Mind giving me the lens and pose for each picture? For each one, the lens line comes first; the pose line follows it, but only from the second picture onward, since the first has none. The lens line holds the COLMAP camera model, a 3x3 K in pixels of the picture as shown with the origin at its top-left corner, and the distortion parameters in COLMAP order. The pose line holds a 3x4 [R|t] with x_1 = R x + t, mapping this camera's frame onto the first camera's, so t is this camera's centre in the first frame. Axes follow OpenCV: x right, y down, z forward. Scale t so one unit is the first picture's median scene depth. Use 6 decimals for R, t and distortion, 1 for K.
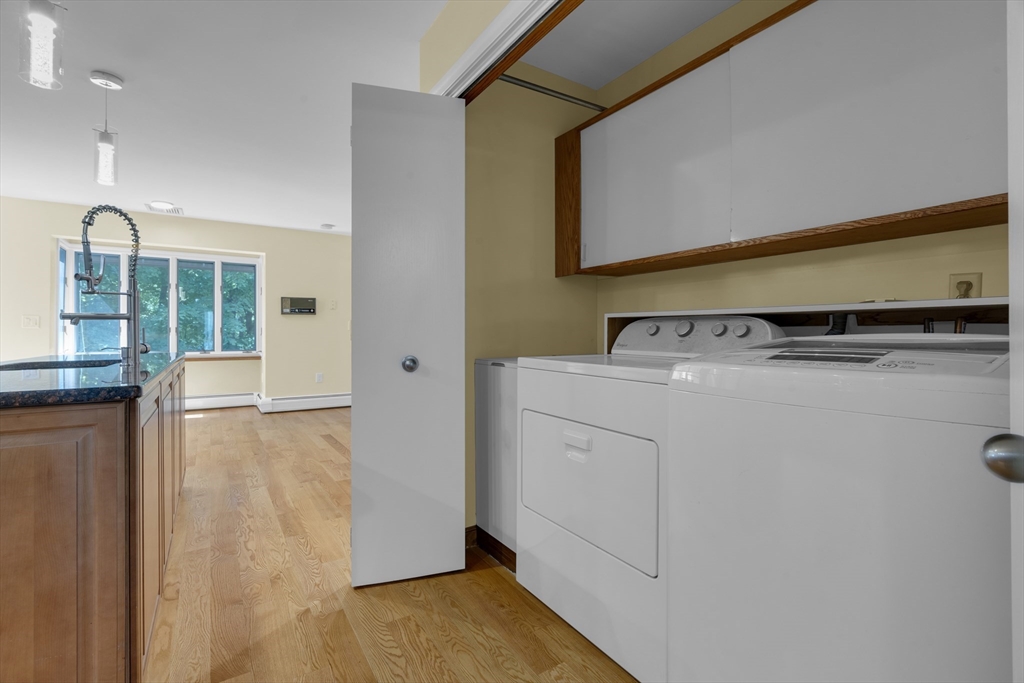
lens RADIAL K [[468.5, 0, 509.9], [0, 468.5, 337.9], [0, 0, 1]] dist [-0.004214, 0.000019]
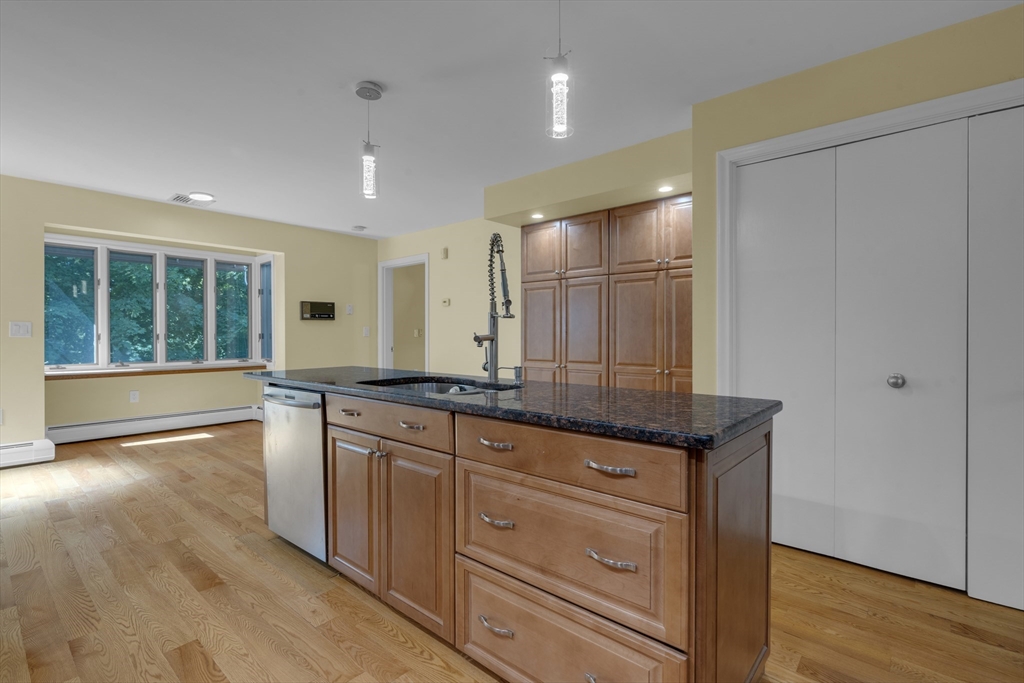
lens RADIAL K [[468.5, 0, 509.9], [0, 468.5, 337.9], [0, 0, 1]] dist [-0.004214, 0.000019]
pose [[0.957643, -0.006284, 0.287891, -0.359041], [0.005378, 0.999978, 0.003940, -0.015799], [-0.287909, -0.002225, 0.957655, -0.007285]]
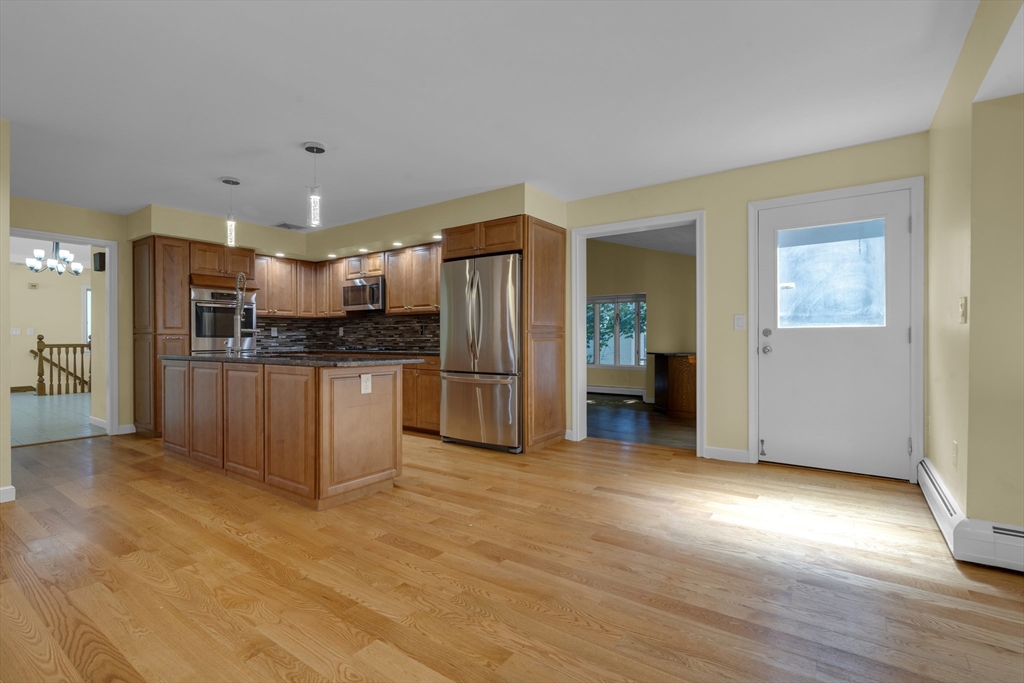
lens RADIAL K [[464.0, 0, 514.5], [0, 464.0, 343.0], [0, 0, 1]] dist [-0.007930, 0.000300]
pose [[-0.920874, 0.004183, -0.389837, -0.360318], [-0.001326, 0.999903, 0.013861, -0.007764], [0.389857, 0.013281, -0.920780, 0.994254]]
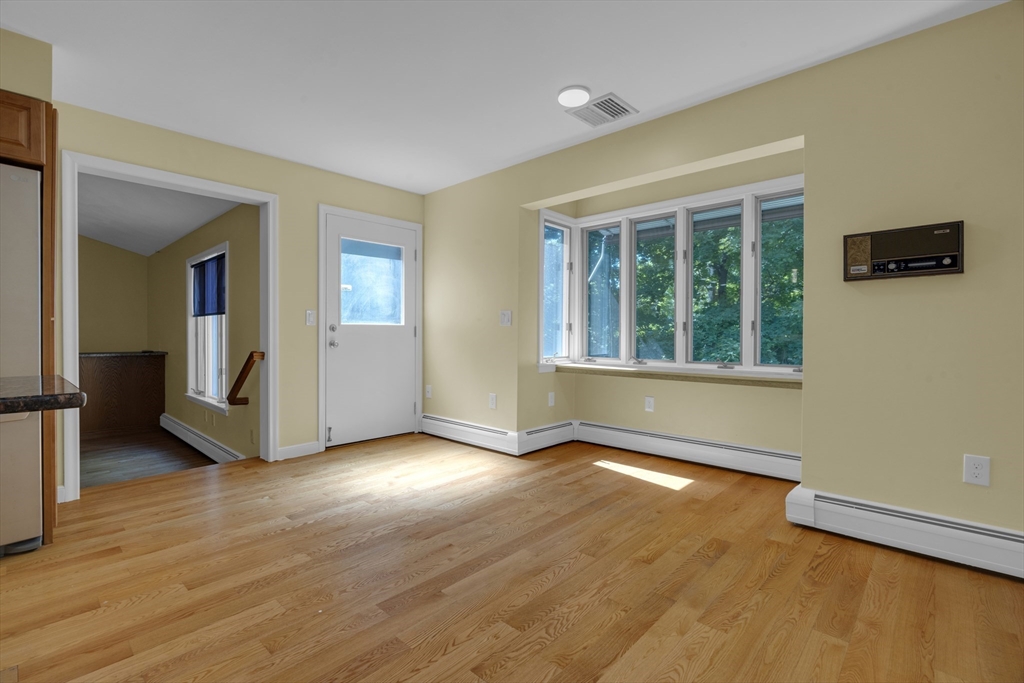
lens RADIAL K [[468.5, 0, 509.9], [0, 468.5, 337.9], [0, 0, 1]] dist [-0.004214, 0.000019]
pose [[0.254440, 0.004674, -0.967077, -0.189120], [-0.007384, 0.999969, 0.002890, -0.003173], [0.967060, 0.006406, 0.254466, 0.638017]]
